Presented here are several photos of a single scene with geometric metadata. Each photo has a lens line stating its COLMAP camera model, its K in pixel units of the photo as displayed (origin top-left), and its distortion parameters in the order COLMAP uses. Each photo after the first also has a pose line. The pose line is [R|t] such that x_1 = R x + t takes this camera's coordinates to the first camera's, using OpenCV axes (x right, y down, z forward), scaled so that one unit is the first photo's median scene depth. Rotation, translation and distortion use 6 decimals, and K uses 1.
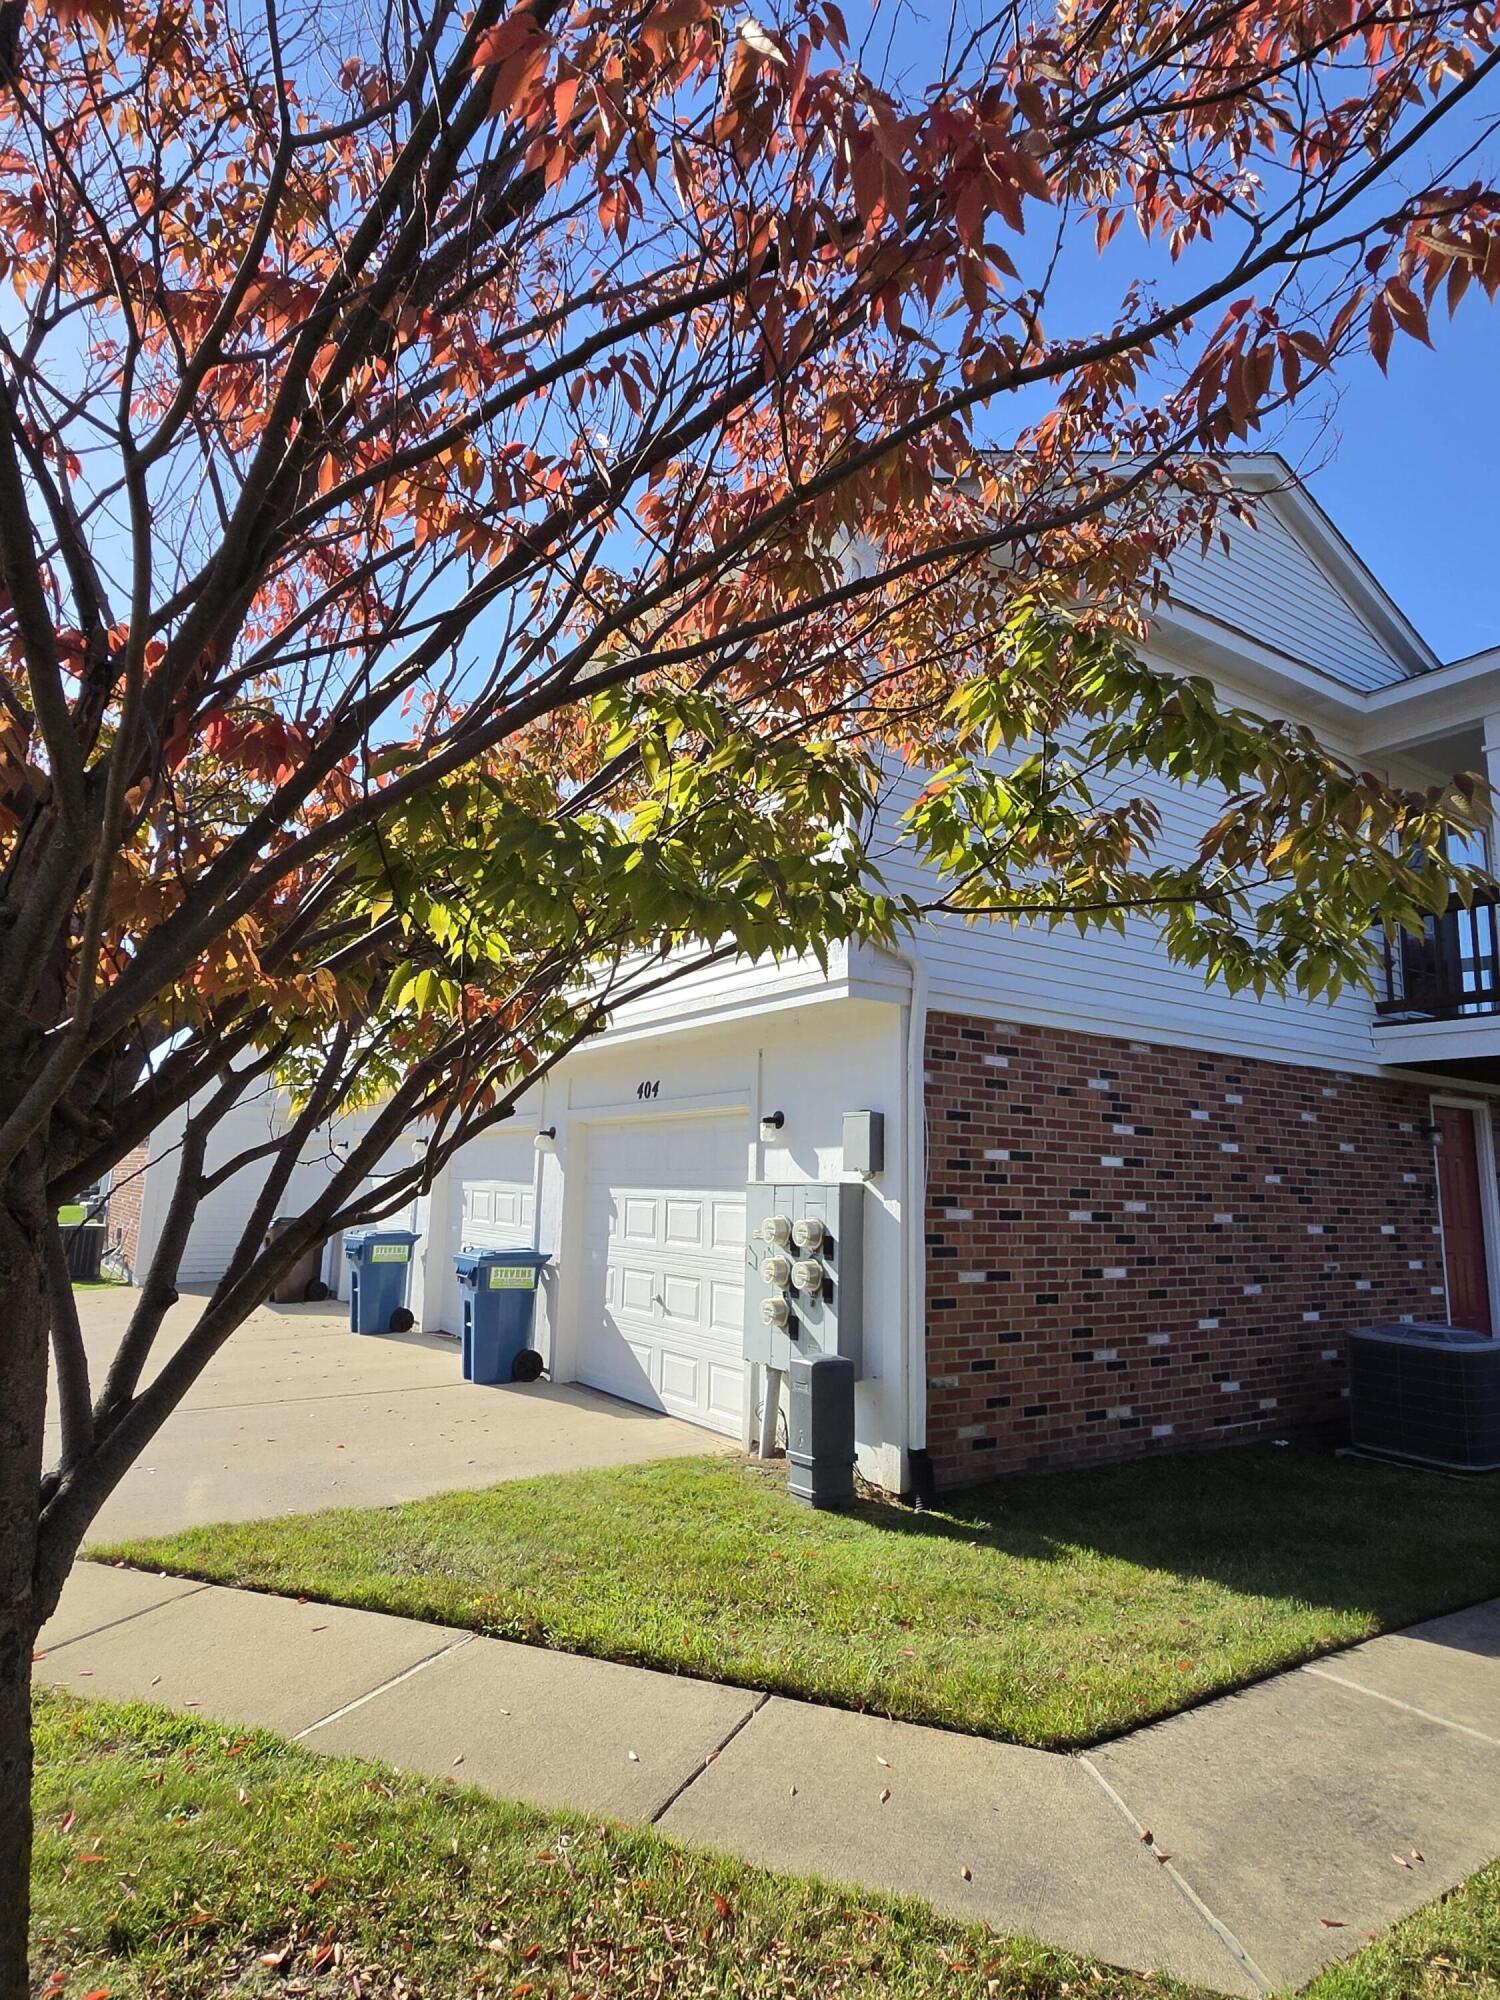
lens RADIAL K [[1132.1, 0, 744.0], [0, 1132.1, 985.7], [0, 0, 1]] dist [-0.004555, 0.003130]
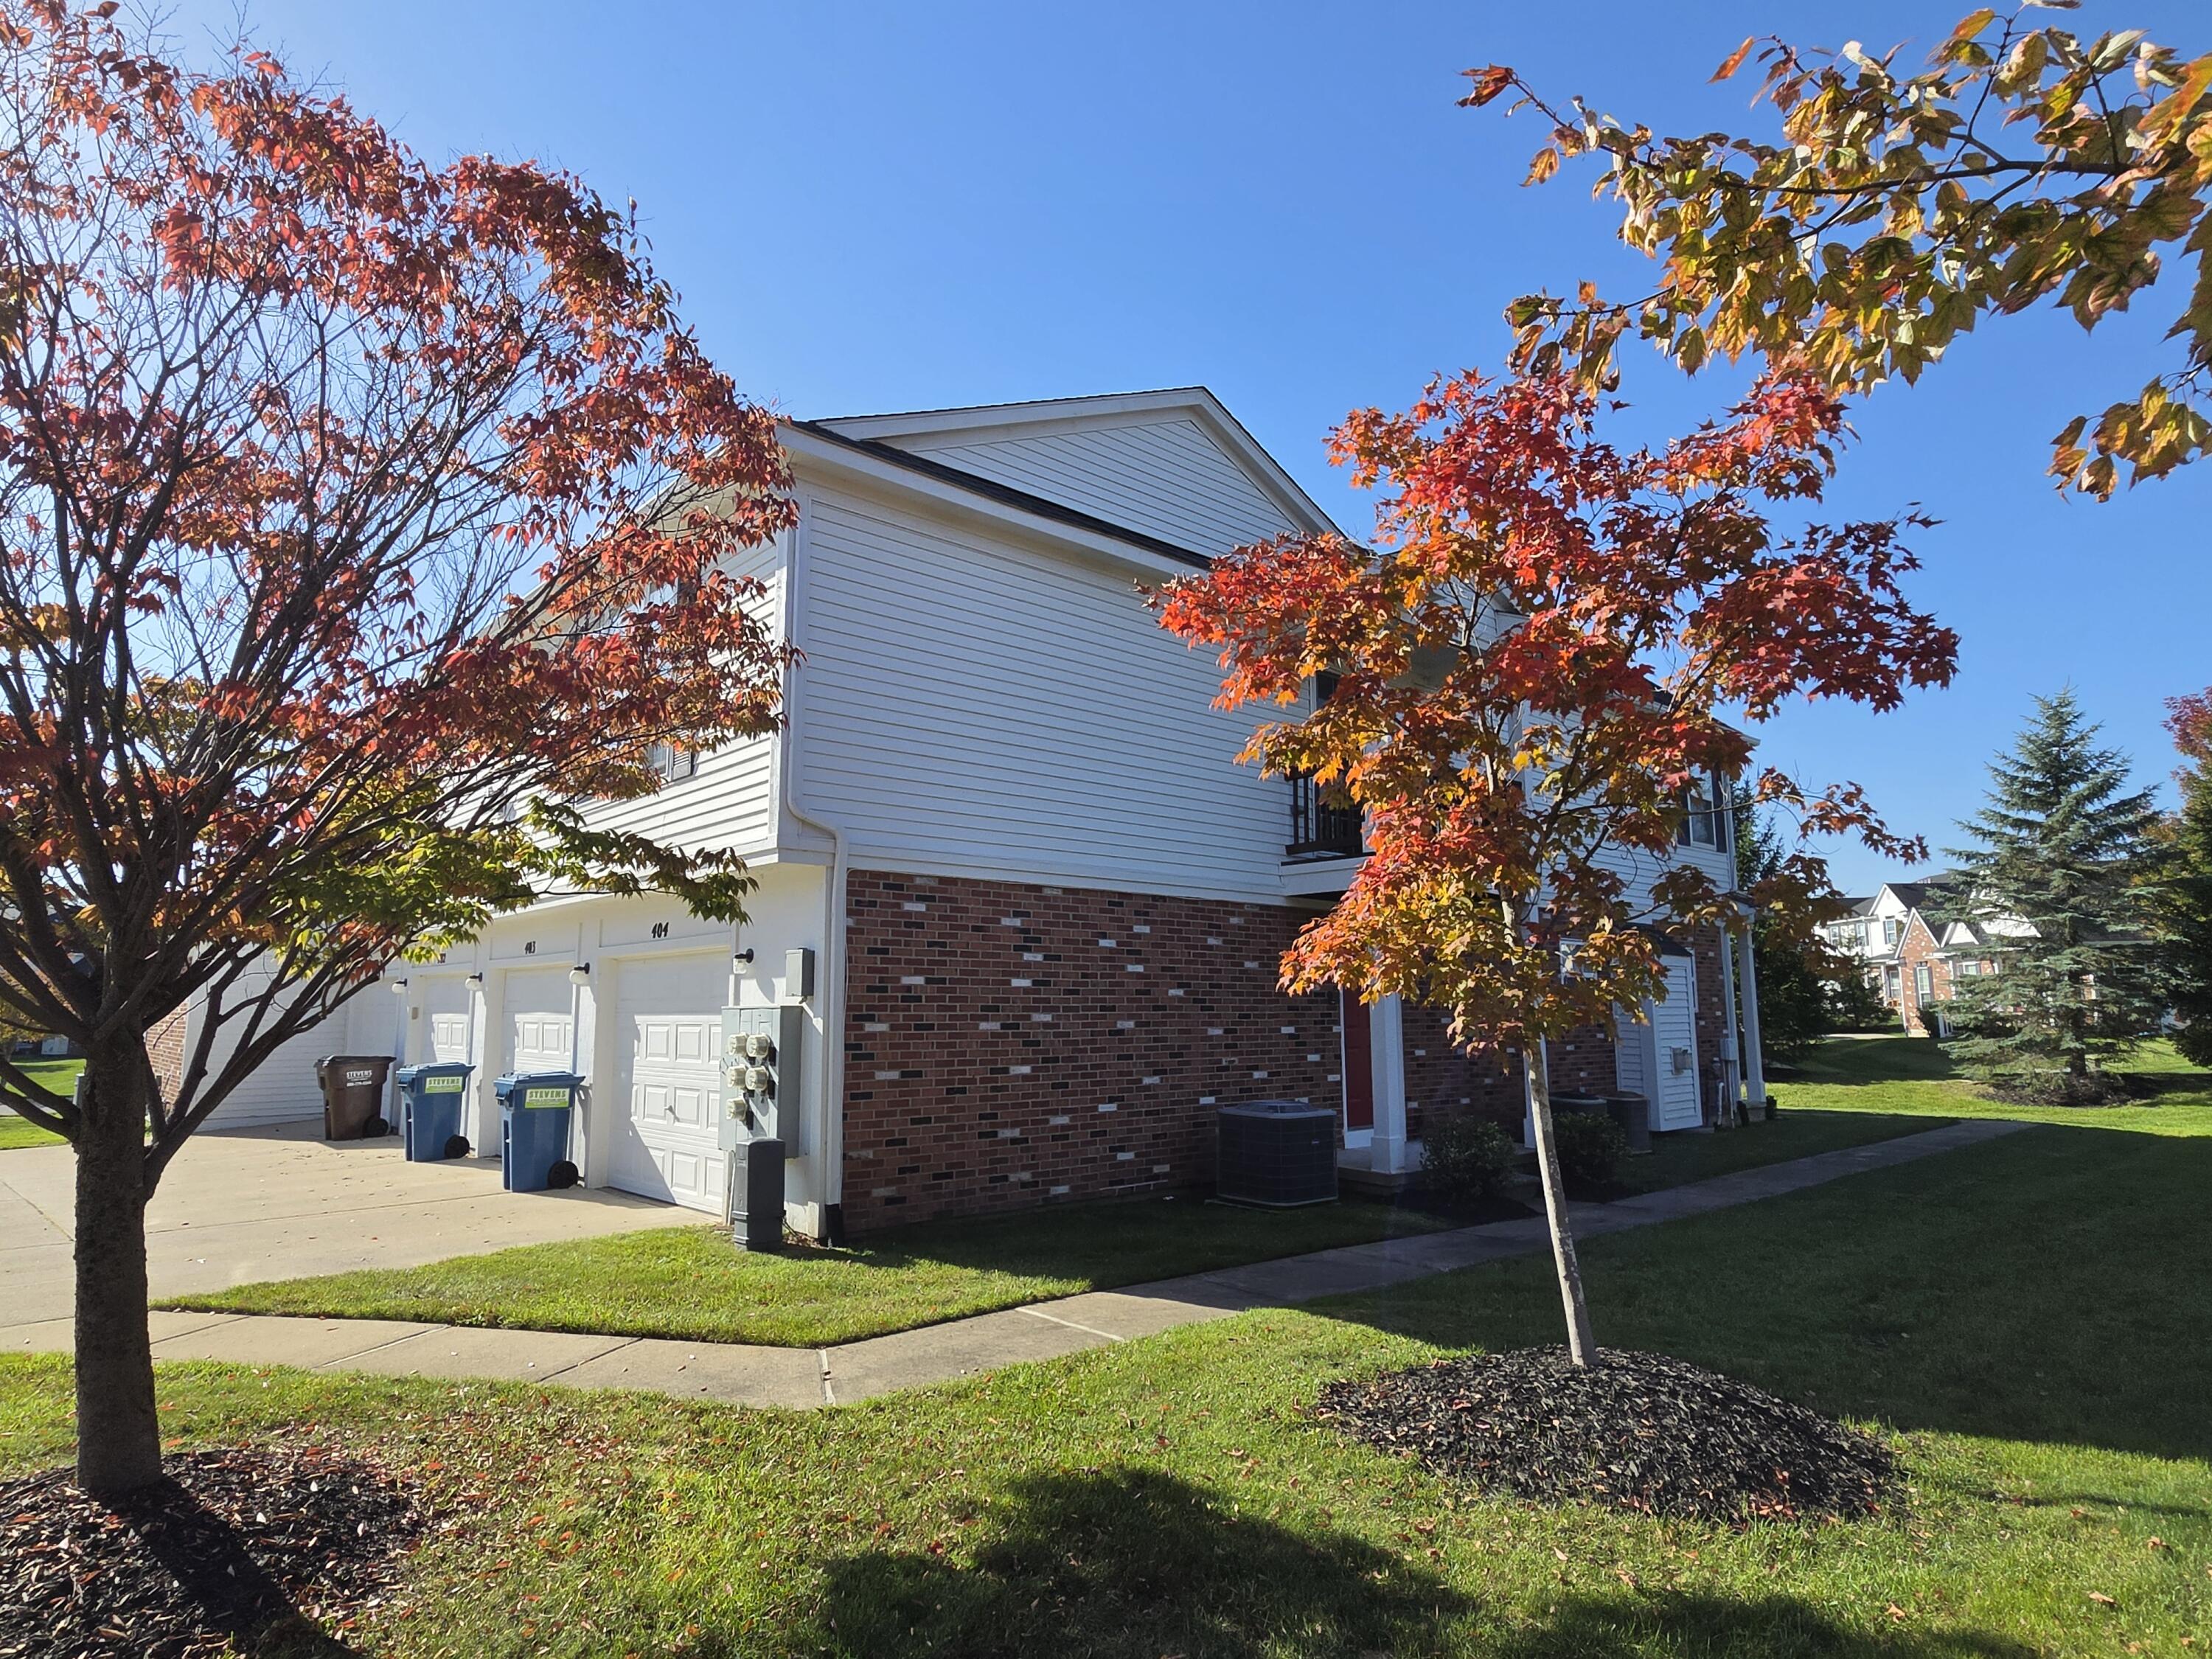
lens RADIAL K [[1252.1, 0, 1091.6], [0, 1252.1, 843.6], [0, 0, 1]] dist [-0.004555, 0.003130]
pose [[0.989434, -0.011061, 0.144561, 0.213268], [0.004497, 0.998947, 0.045655, -0.066443], [-0.144914, -0.044522, 0.988442, -0.407590]]
